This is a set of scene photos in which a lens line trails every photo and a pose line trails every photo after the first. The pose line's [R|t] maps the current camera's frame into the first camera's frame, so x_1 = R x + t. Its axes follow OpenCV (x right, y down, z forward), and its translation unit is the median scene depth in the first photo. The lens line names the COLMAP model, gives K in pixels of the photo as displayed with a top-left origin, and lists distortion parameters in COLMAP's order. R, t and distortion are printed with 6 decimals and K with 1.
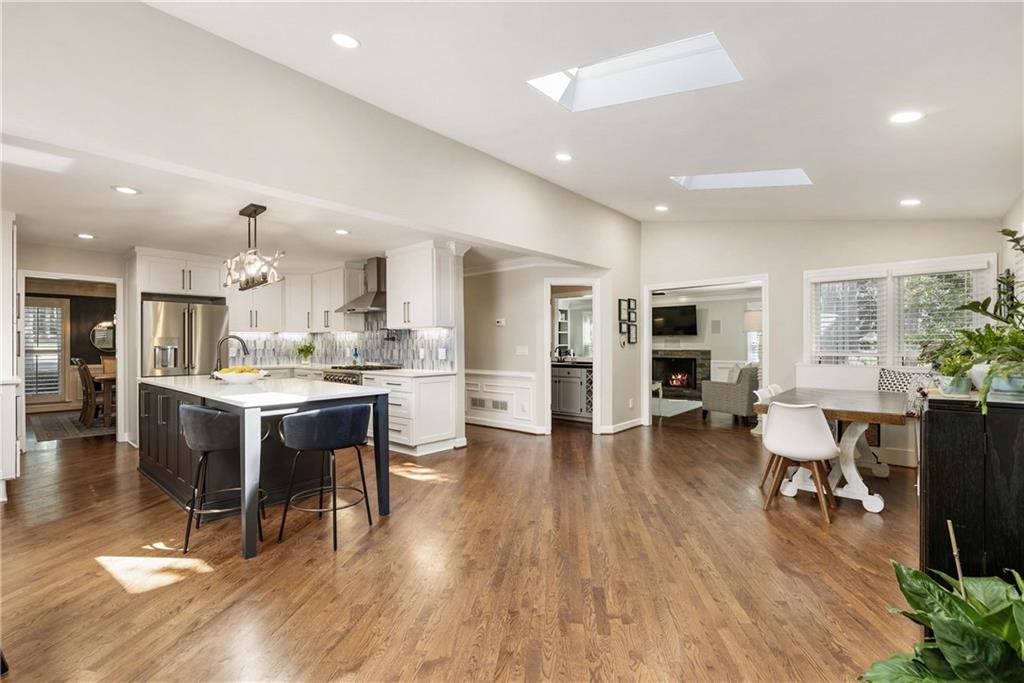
lens RADIAL K [[463.9, 0, 504.8], [0, 463.9, 343.8], [0, 0, 1]] dist [0.001653, -0.000742]
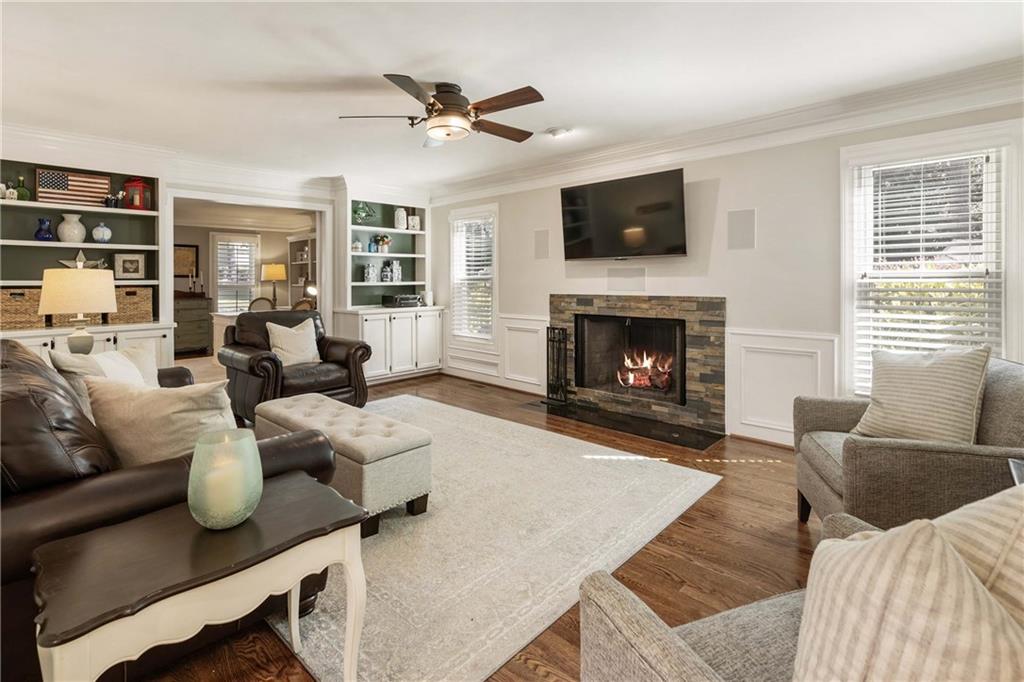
lens RADIAL K [[487.0, 0, 505.9], [0, 487.0, 284.8], [0, 0, 1]] dist [0.001688, -0.000221]
pose [[0.998690, -0.002113, -0.051133, 0.438365], [0.002580, 0.999956, 0.009061, 0.000796], [0.051112, -0.009181, 0.998651, 0.921944]]
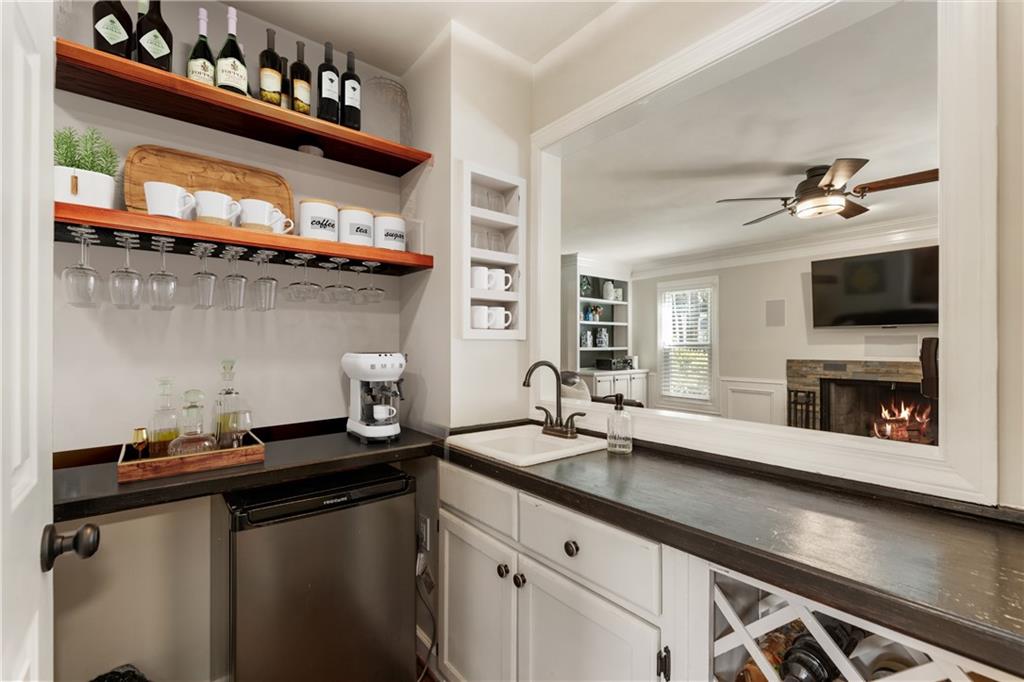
lens RADIAL K [[436.2, 0, 509.8], [0, 436.2, 344.5], [0, 0, 1]] dist [0.001461, 0.000621]
pose [[0.988376, 0.002546, -0.152007, 0.143376], [-0.003052, 0.999991, -0.003095, 0.001003], [0.151998, 0.003523, 0.988375, 0.890072]]
